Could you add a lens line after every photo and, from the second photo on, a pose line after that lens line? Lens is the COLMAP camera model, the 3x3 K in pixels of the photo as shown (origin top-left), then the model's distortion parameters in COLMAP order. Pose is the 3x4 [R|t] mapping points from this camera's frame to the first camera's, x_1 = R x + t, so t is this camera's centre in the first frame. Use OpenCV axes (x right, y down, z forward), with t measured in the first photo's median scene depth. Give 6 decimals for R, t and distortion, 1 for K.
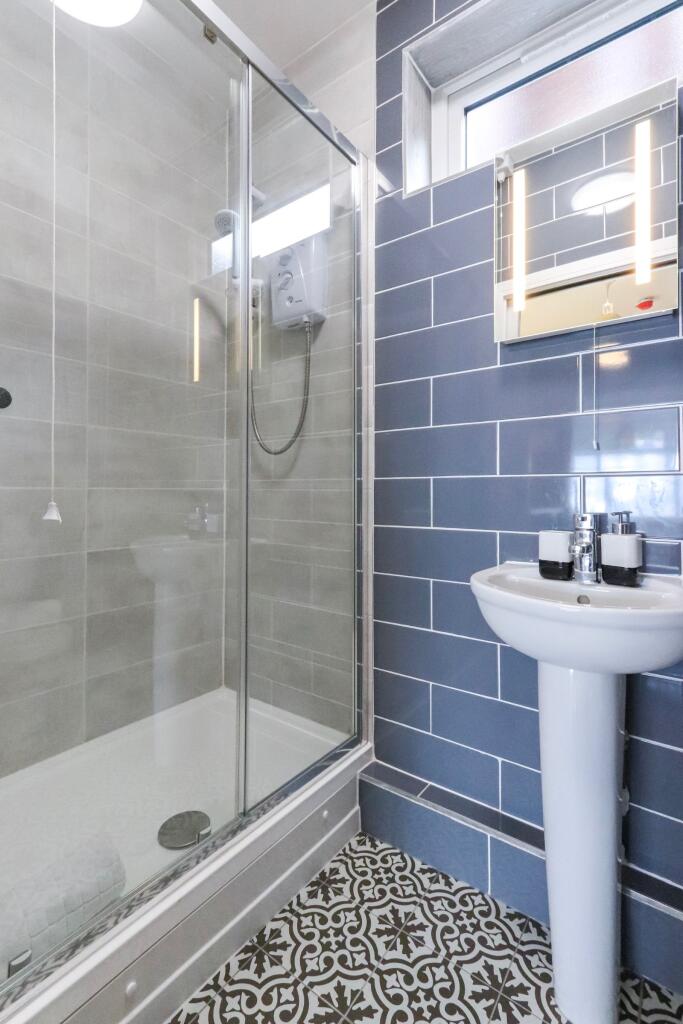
lens RADIAL K [[466.3, 0, 288.1], [0, 466.3, 491.7], [0, 0, 1]] dist [0.019007, 0.001599]
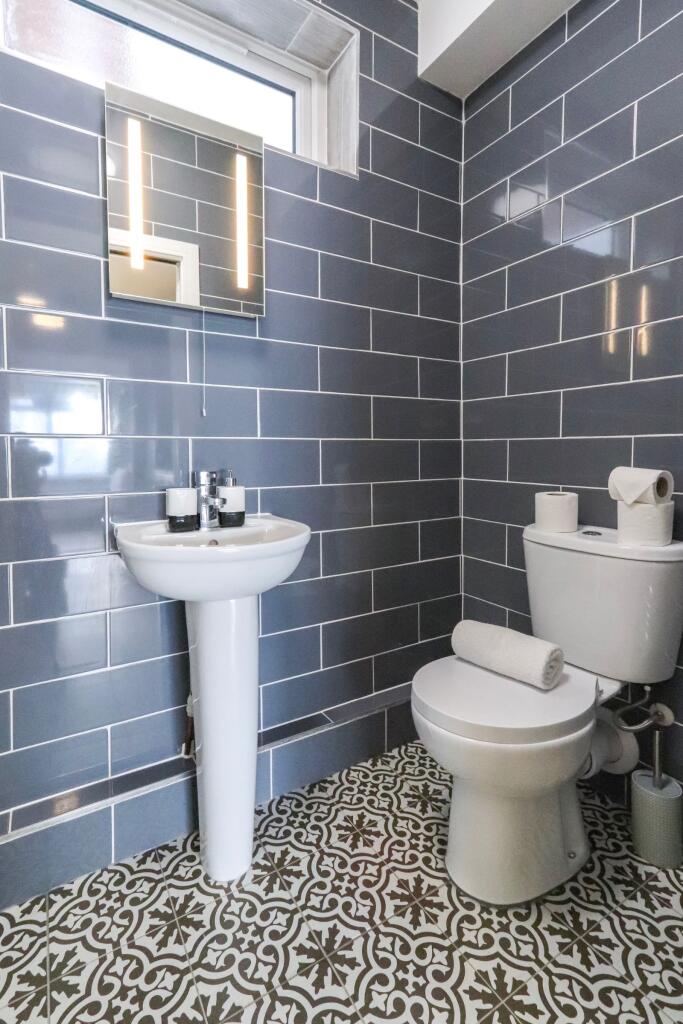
lens RADIAL K [[466.3, 0, 346.5], [0, 466.3, 480.7], [0, 0, 1]] dist [0.019007, 0.001599]
pose [[0.377929, -0.051586, 0.924396, -0.326229], [-0.002858, 0.998377, 0.056883, 0.002717], [-0.925830, -0.024140, 0.377168, 0.252600]]
